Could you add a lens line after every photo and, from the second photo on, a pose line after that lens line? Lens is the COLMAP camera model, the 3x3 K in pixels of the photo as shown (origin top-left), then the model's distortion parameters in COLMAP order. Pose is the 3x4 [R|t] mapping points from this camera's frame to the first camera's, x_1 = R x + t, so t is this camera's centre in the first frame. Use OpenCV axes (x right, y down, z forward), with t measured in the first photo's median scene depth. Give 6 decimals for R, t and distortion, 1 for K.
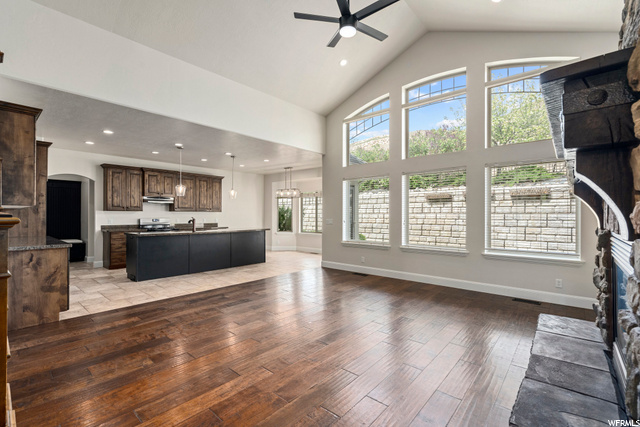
lens RADIAL K [[293.1, 0, 319.1], [0, 293.1, 214.0], [0, 0, 1]] dist [-0.002796, -0.000046]
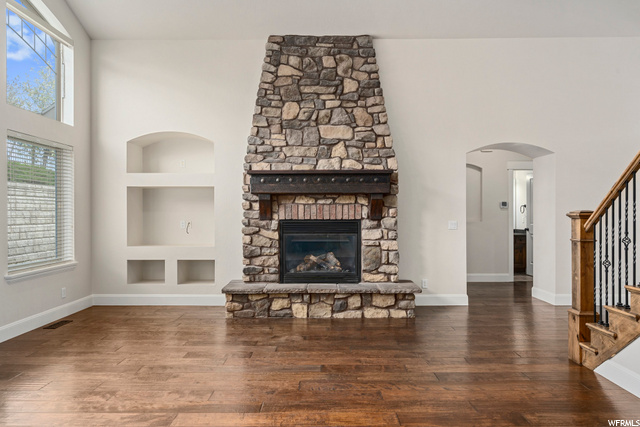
lens RADIAL K [[437.3, 0, 320.2], [0, 437.3, 213.9], [0, 0, 1]] dist [0.006174, 0.002146]
pose [[-0.656988, -0.001435, 0.753899, -1.061625], [-0.005459, 0.999981, -0.002854, 0.009805], [-0.753881, -0.005991, -0.656984, 2.111526]]
